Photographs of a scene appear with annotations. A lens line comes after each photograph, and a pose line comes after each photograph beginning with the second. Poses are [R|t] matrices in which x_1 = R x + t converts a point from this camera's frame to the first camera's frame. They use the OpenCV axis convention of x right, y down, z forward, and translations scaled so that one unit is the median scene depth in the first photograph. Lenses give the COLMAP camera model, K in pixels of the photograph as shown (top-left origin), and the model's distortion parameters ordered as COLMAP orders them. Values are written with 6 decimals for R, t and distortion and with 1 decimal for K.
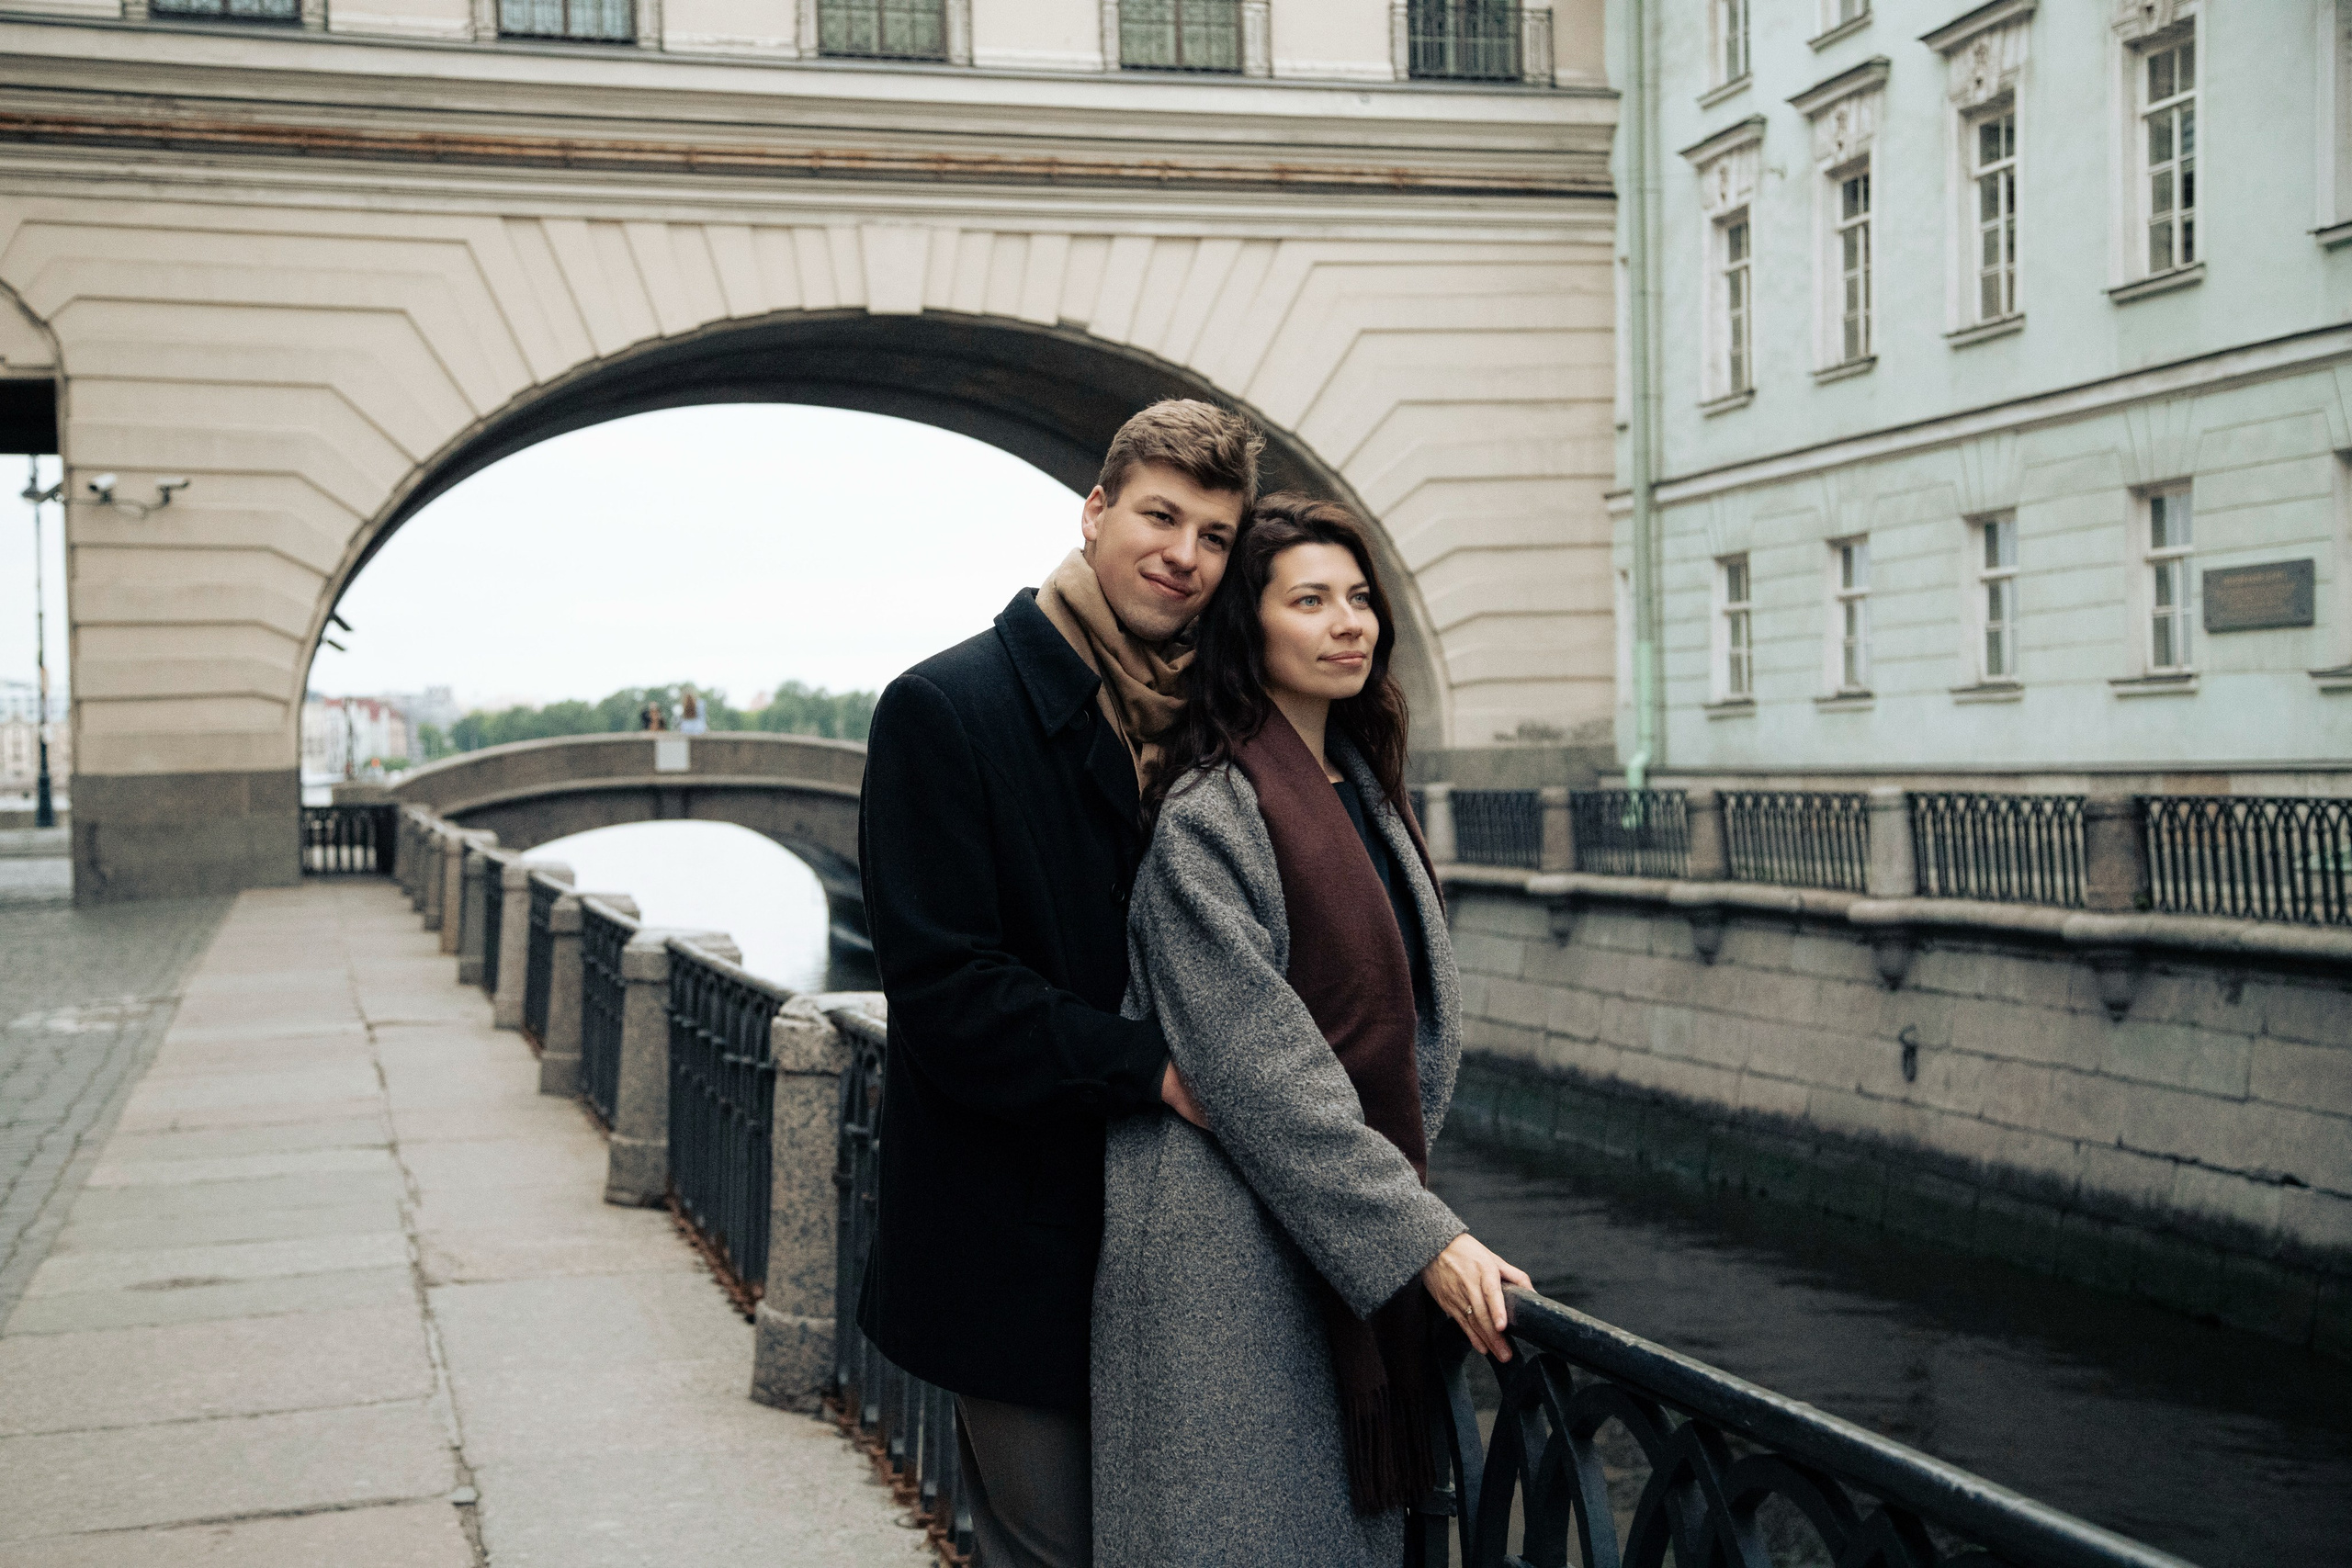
lens RADIAL K [[3225.2, 0, 1135.4], [0, 3225.2, 785.5], [0, 0, 1]] dist [0.196981, 0.000000]
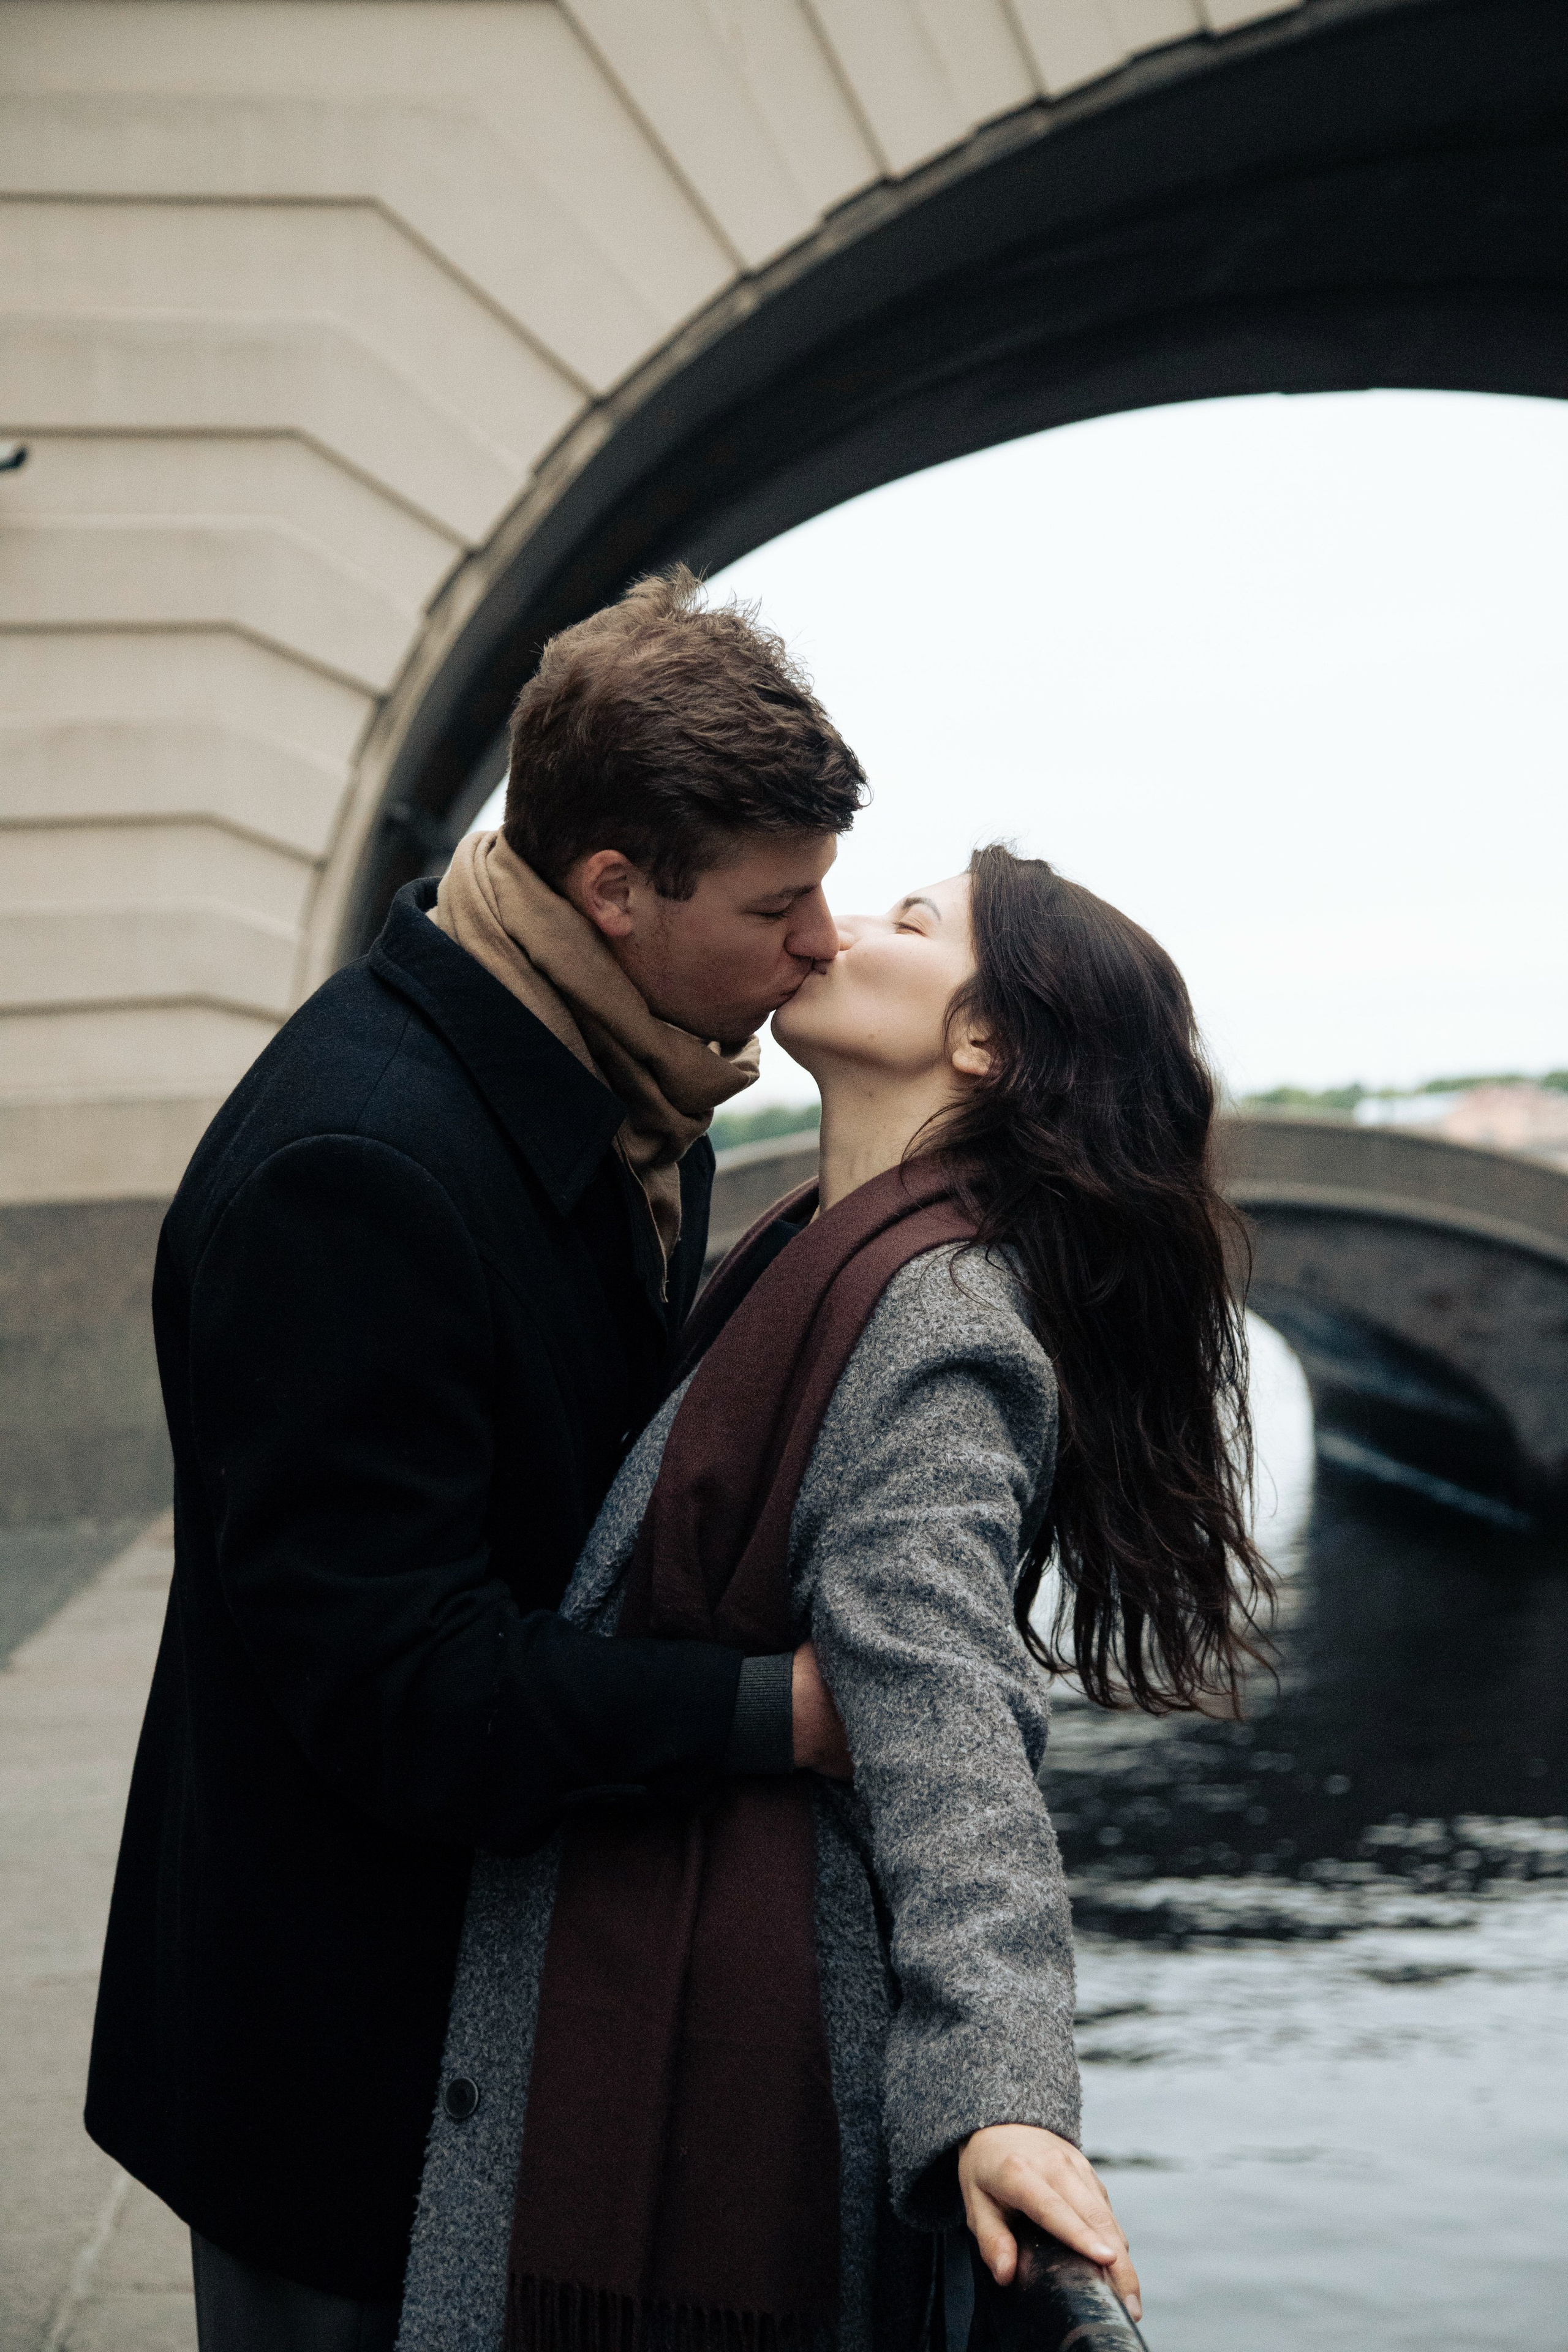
lens RADIAL K [[4126.9, 0, 784.1], [0, 4126.9, 1179.8], [0, 0, 1]] dist [0.321992, 0.000000]
pose [[0.982616, -0.020381, -0.184528, -0.108137], [0.019662, 0.999790, -0.005727, -0.002020], [0.184606, 0.002000, 0.982811, 0.517159]]
